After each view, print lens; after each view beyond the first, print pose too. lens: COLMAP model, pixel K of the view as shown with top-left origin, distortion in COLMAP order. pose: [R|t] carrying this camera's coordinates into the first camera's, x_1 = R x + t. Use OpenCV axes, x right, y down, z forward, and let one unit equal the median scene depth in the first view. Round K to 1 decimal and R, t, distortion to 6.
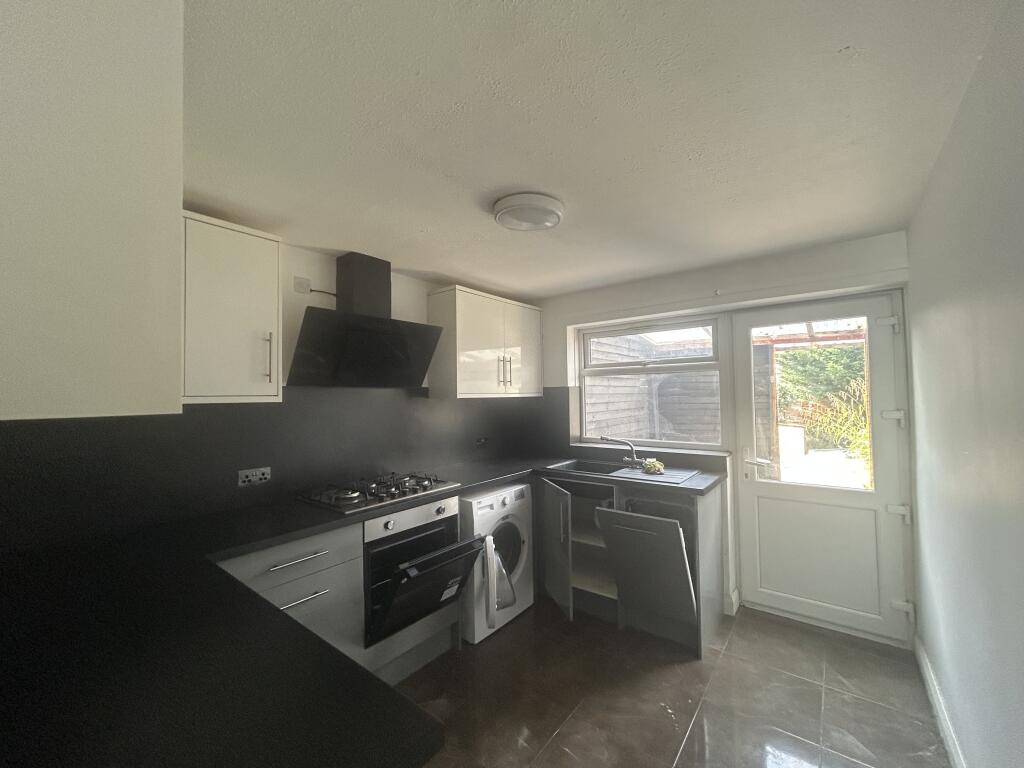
lens RADIAL K [[410.9, 0, 515.2], [0, 410.9, 385.4], [0, 0, 1]] dist [-0.000682, 0.000176]
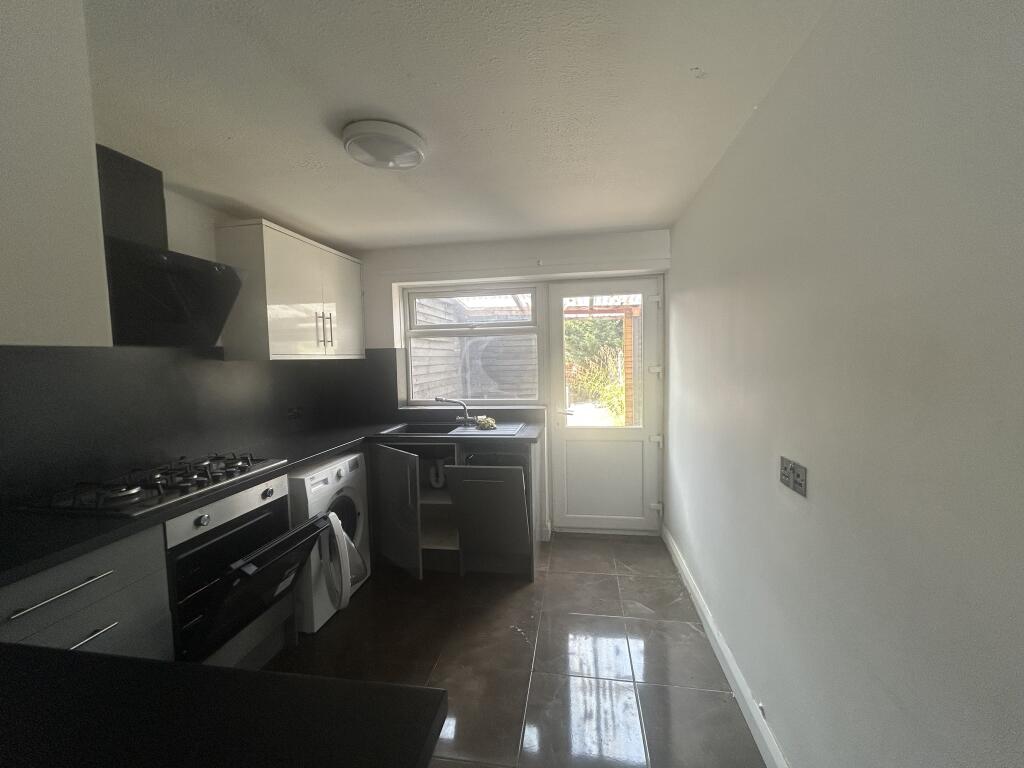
lens RADIAL K [[410.9, 0, 515.2], [0, 410.9, 385.4], [0, 0, 1]] dist [-0.000682, 0.000176]
pose [[0.875764, -0.036548, 0.481354, -0.117434], [-0.002911, 0.996712, 0.080974, 0.014662], [-0.482731, -0.072315, 0.872778, 0.039280]]
